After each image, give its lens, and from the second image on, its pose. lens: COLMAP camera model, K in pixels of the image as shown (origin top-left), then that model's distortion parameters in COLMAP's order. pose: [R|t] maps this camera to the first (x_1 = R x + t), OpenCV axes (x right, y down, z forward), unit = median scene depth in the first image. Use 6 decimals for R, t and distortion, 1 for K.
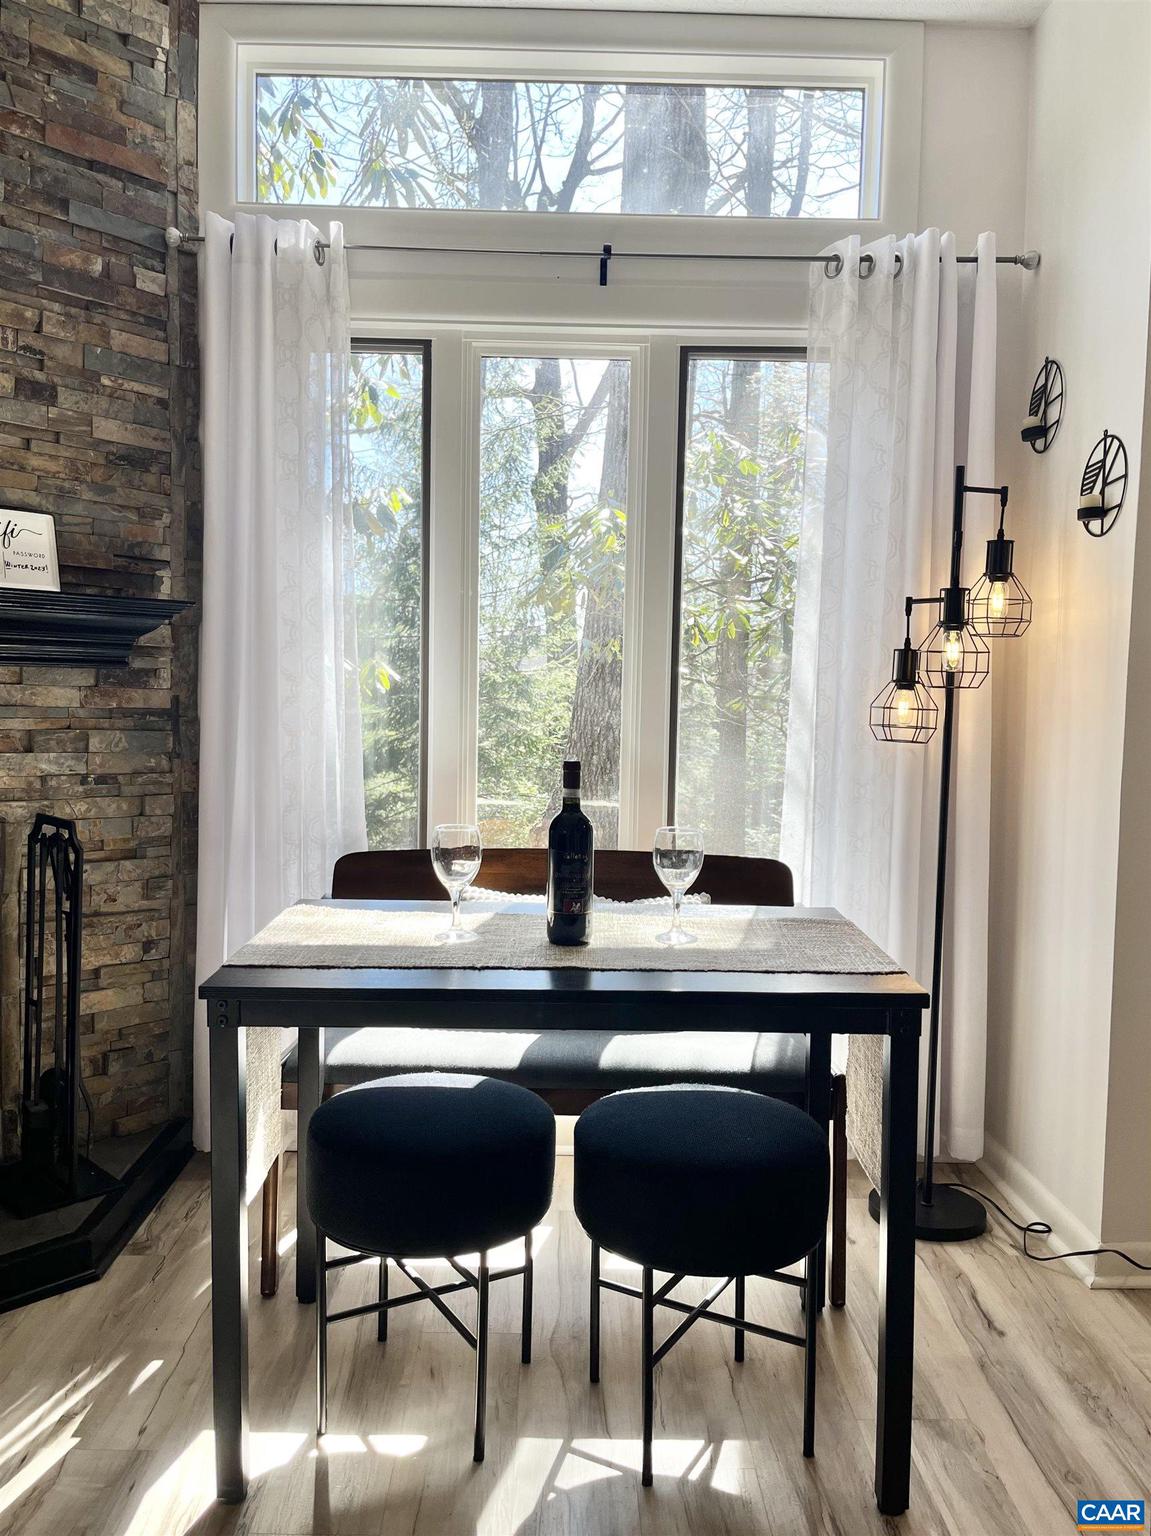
lens RADIAL K [[1181.3, 0, 564.3], [0, 1181.3, 767.8], [0, 0, 1]] dist [0.092051, -0.135265]
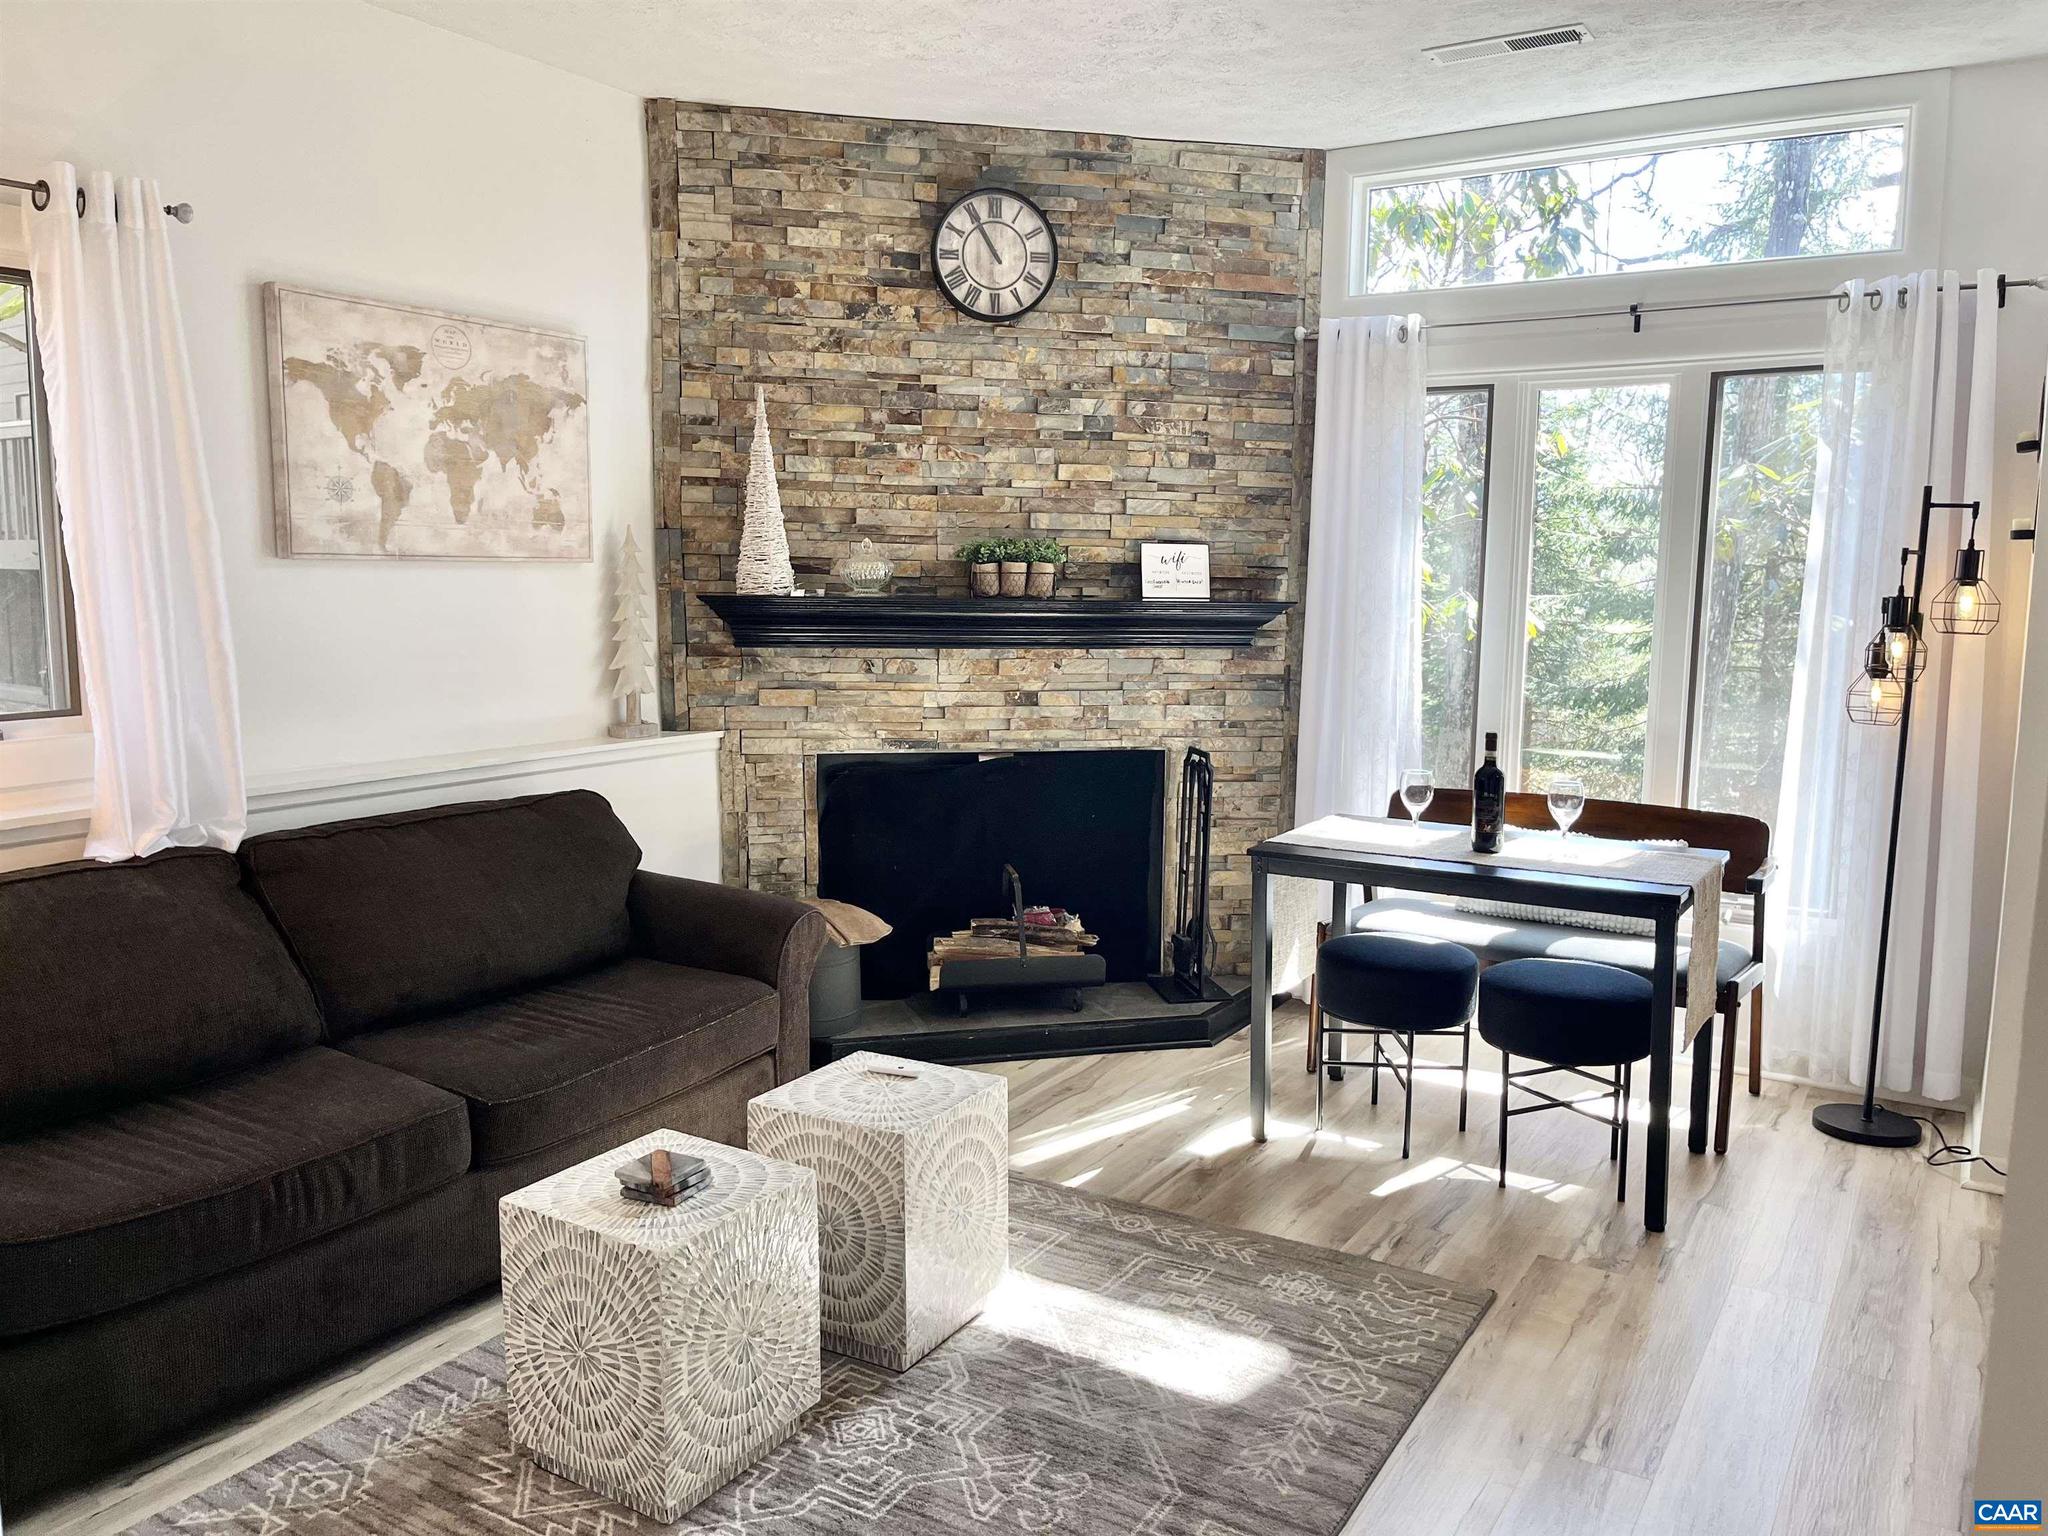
lens RADIAL K [[1575.1, 0, 1024.0], [0, 1575.1, 768.0], [0, 0, 1]] dist [0.092051, -0.135265]
pose [[0.841402, 0.060760, -0.536984, 0.429681], [-0.032312, 0.997538, 0.062243, -0.048828], [0.539444, -0.035021, 0.841293, -0.745182]]
